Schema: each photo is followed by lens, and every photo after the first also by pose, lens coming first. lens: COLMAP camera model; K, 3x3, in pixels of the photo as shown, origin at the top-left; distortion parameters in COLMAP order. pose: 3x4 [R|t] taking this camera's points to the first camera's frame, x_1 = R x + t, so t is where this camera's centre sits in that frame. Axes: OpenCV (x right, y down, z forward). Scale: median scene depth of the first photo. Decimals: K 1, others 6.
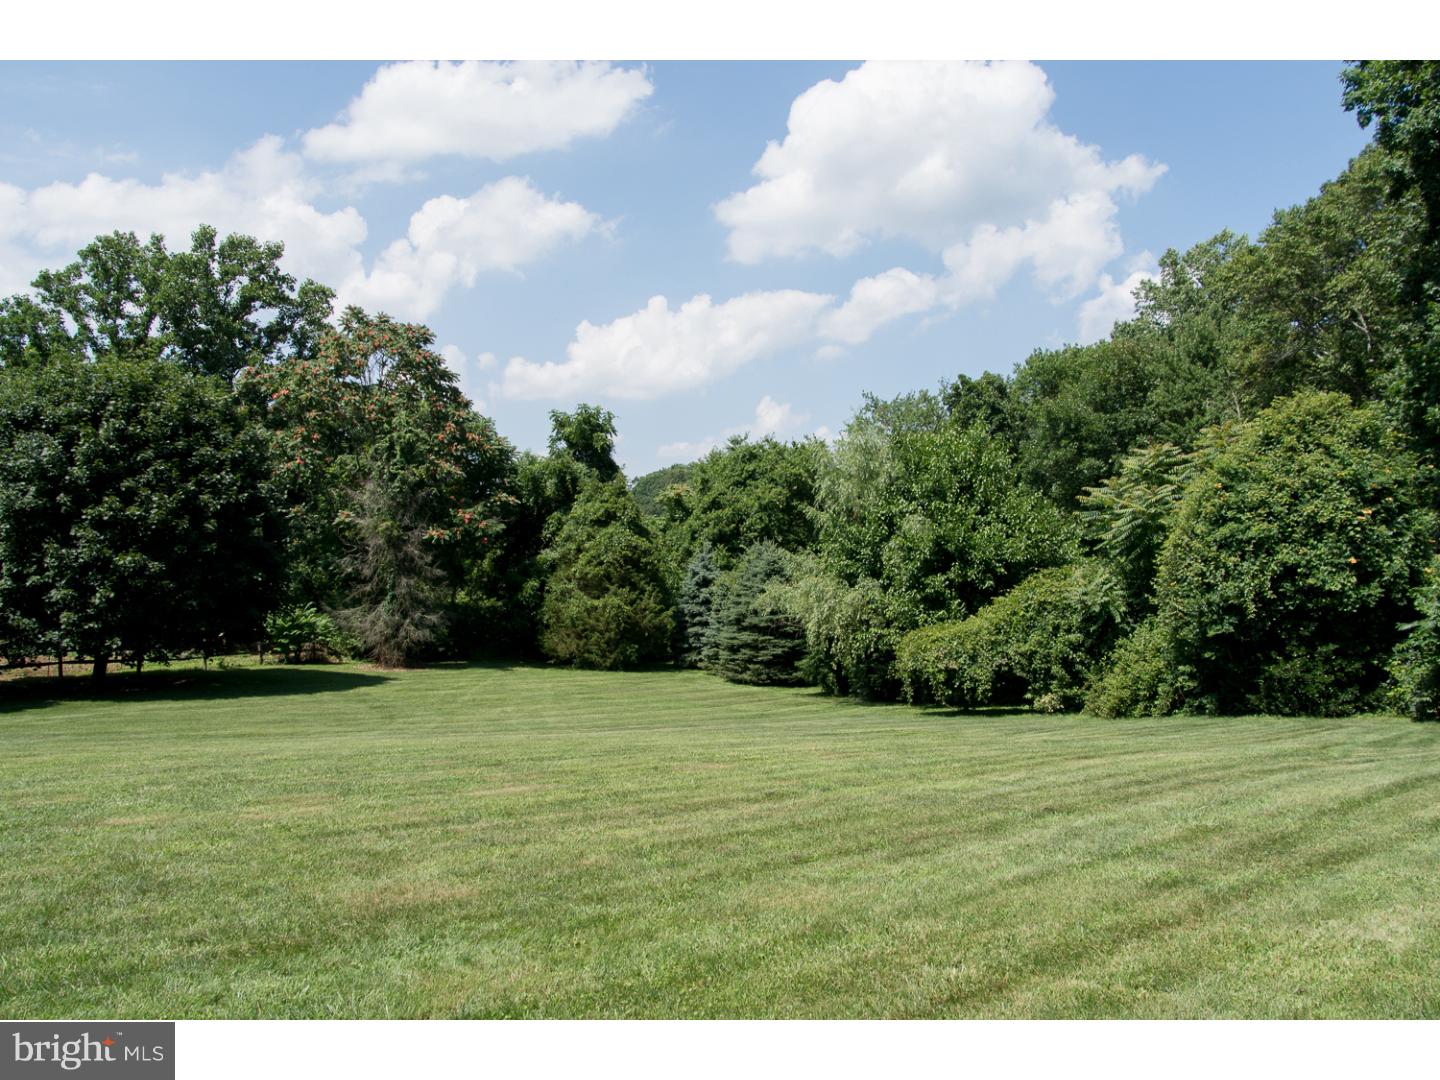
lens RADIAL K [[1158.3, 0, 719.7], [0, 1158.3, 533.1], [0, 0, 1]] dist [0.005878, 0.010378]
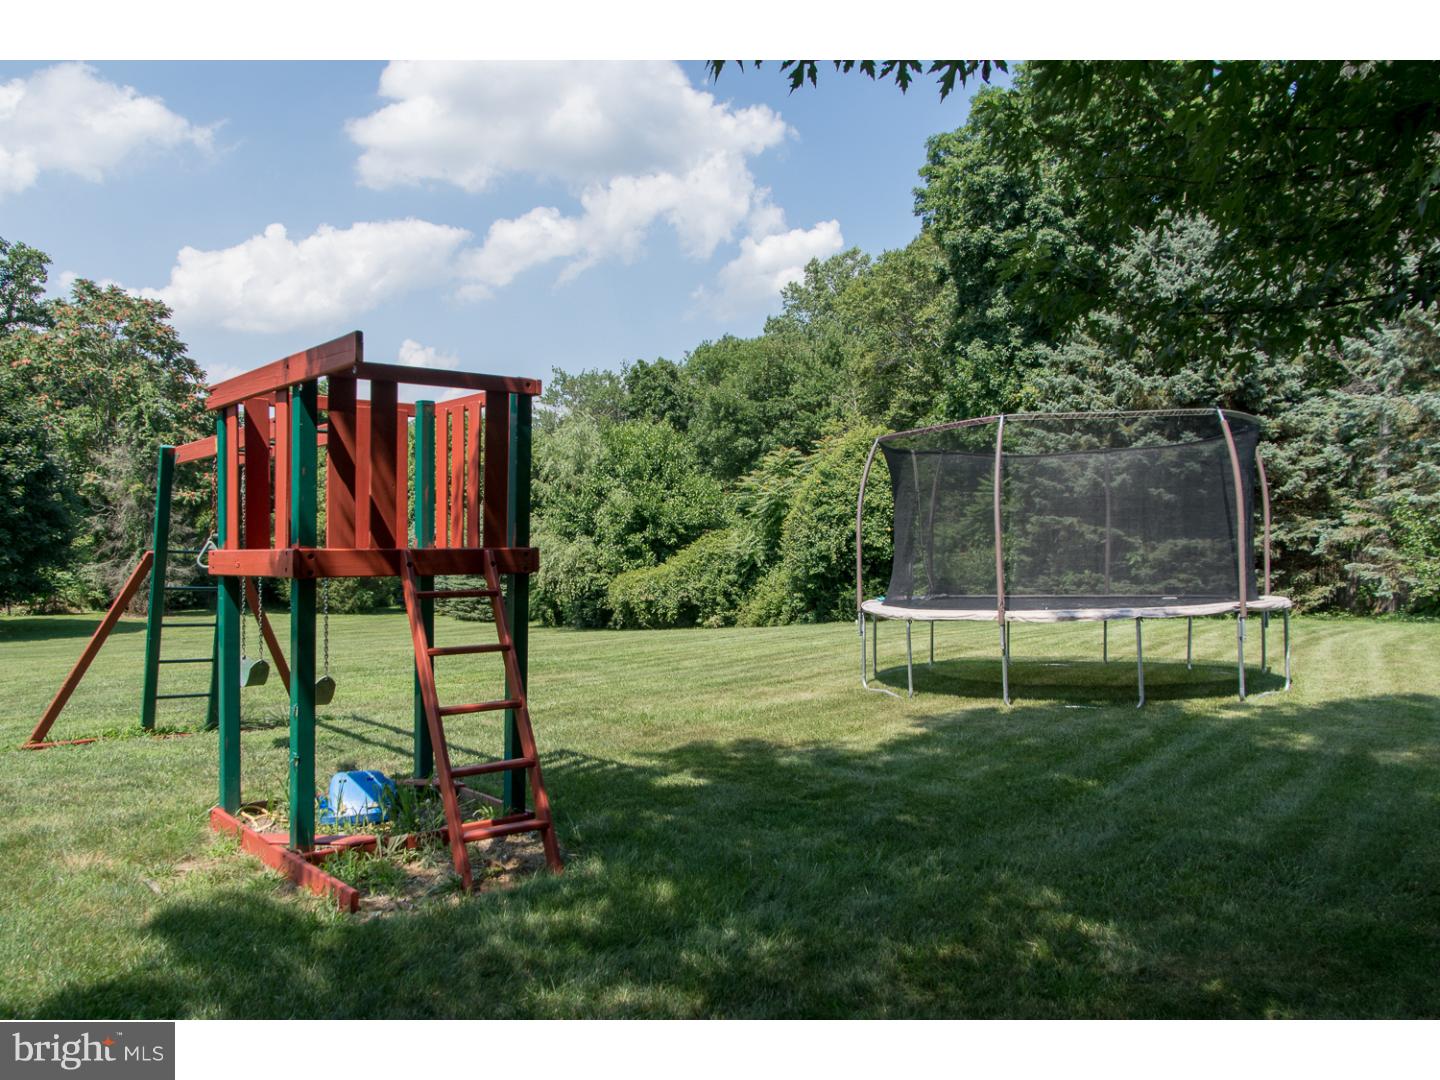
lens RADIAL K [[1147.7, 0, 721.9], [0, 1147.7, 505.3], [0, 0, 1]] dist [0.252549, 0.002075]
pose [[0.958100, 0.011236, 0.286213, -0.102145], [-0.016214, 0.999756, 0.015027, -0.019312], [-0.285975, -0.019037, 0.958048, -0.322347]]
